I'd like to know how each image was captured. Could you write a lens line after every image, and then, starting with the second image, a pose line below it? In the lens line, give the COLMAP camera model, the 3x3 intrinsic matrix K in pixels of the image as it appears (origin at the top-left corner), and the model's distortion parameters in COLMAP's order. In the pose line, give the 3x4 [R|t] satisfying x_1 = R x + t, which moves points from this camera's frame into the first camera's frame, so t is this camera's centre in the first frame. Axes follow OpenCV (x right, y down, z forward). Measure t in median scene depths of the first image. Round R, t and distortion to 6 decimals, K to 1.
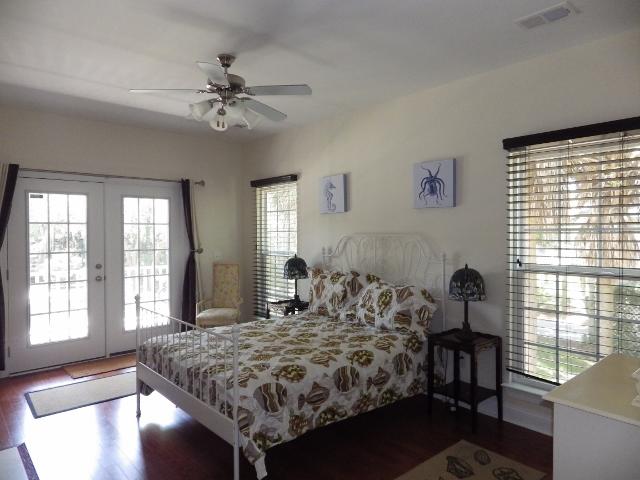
lens RADIAL K [[426.2, 0, 321.1], [0, 426.2, 237.5], [0, 0, 1]] dist [0.009856, -0.011316]
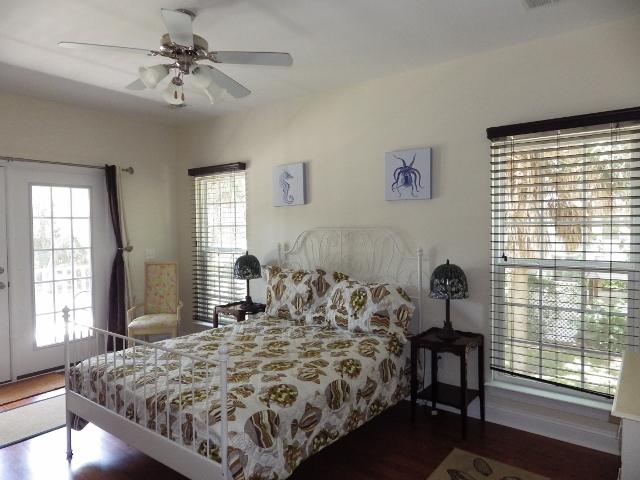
lens RADIAL K [[426.2, 0, 321.1], [0, 426.2, 236.4], [0, 0, 1]] dist [0.009856, -0.011316]
pose [[0.980628, -0.010042, 0.195623, -0.116066], [0.007772, 0.999893, 0.012368, -0.002844], [-0.195727, -0.010608, 0.980601, 0.125079]]
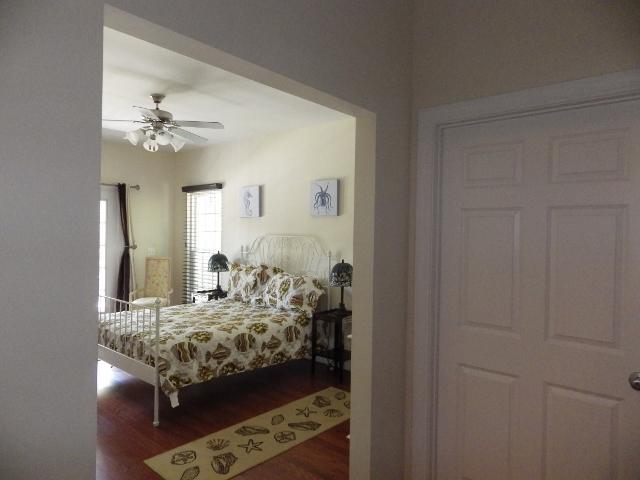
lens RADIAL K [[426.2, 0, 321.7], [0, 426.2, 236.7], [0, 0, 1]] dist [0.009856, -0.011316]
pose [[0.990969, 0.019217, 0.132705, 0.093718], [-0.018828, 0.999814, -0.004189, -0.001523], [-0.132761, 0.001653, 0.991147, -0.302794]]
